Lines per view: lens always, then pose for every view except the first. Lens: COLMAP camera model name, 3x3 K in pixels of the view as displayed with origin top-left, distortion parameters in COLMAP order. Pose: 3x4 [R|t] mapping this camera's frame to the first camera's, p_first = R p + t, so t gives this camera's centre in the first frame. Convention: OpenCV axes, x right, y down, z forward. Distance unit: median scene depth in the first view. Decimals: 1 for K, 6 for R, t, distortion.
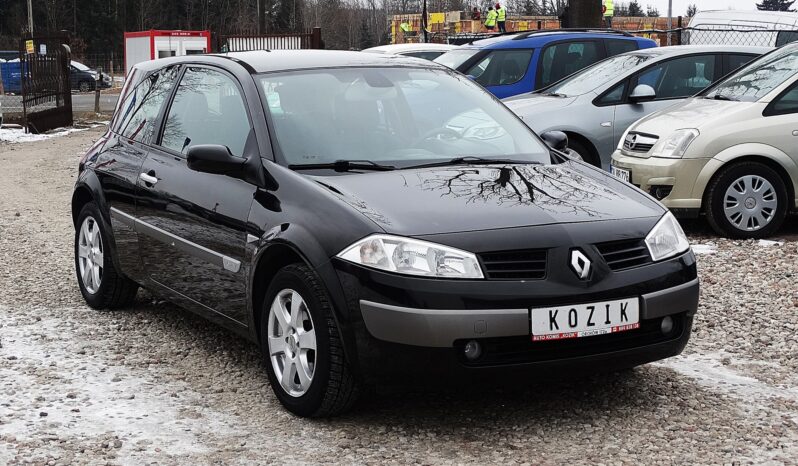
lens RADIAL K [[1412.4, 0, 395.7], [0, 1412.4, 229.0], [0, 0, 1]] dist [0.059252, 0.000000]
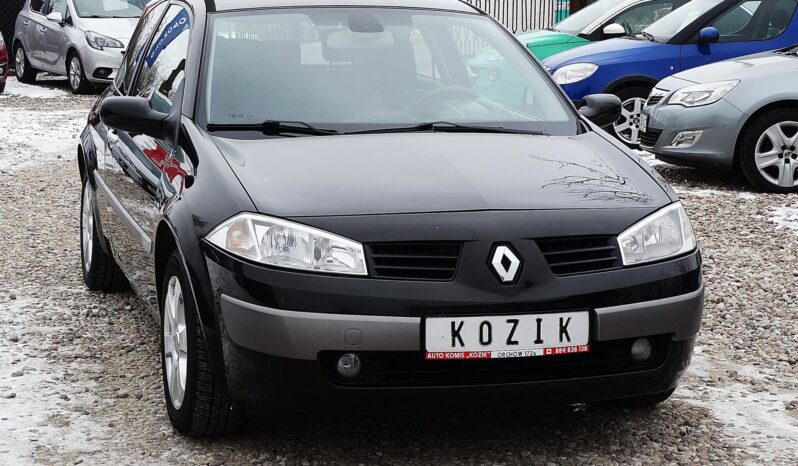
lens RADIAL K [[1699.2, 0, 377.1], [0, 1699.2, 221.8], [0, 0, 1]] dist [-0.010422, 0.000000]
pose [[0.970082, 0.046500, -0.238284, 0.274993], [-0.044915, 0.998918, 0.012080, -0.005977], [0.238587, -0.001016, 0.971121, 0.082585]]
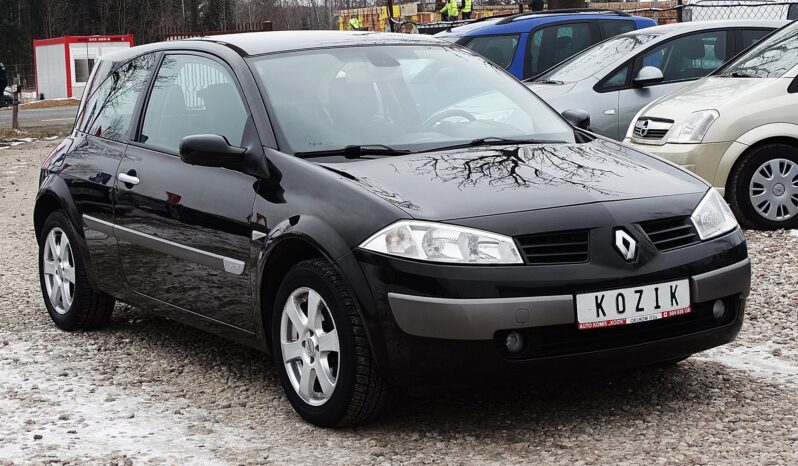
lens RADIAL K [[1619.3, 0, 402.5], [0, 1619.3, 233.9], [0, 0, 1]] dist [0.060438, 0.000000]
pose [[0.998522, -0.040466, 0.036287, -0.050118], [0.040979, 0.999069, -0.013494, 0.025395], [-0.035707, 0.014961, 0.999250, -0.044105]]
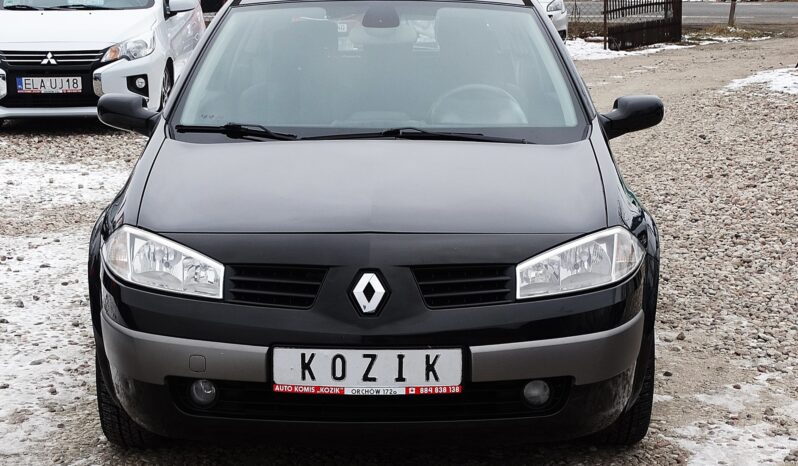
lens RADIAL K [[1699.2, 0, 398.1], [0, 1699.2, 232.9], [0, 0, 1]] dist [-0.010422, 0.000000]
pose [[0.859448, 0.090904, -0.503076, 0.554139], [-0.067740, 0.995637, 0.064181, -0.059323], [0.506715, -0.021082, 0.861856, 0.266949]]
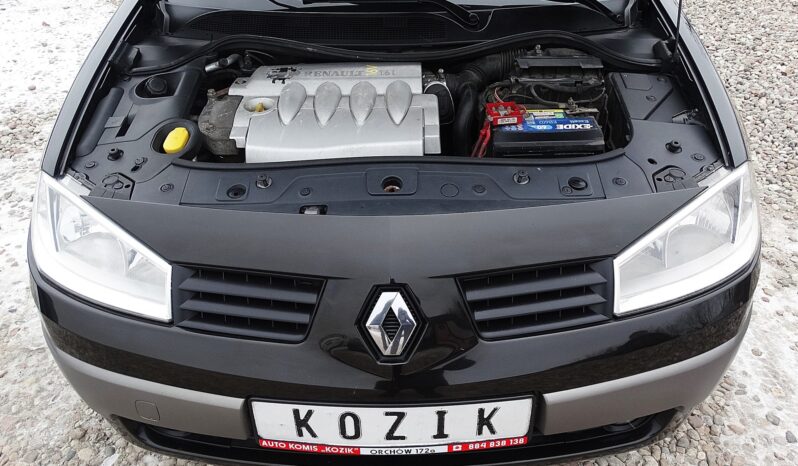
lens RADIAL K [[596.4, 0, 403.4], [0, 596.4, 233.0], [0, 0, 1]] dist [0.039645, -0.018302]
pose [[0.863625, 0.282681, -0.417424, 0.200230], [-0.044770, 0.867735, 0.495007, -0.093294], [0.502142, -0.408812, 0.762054, 0.845905]]
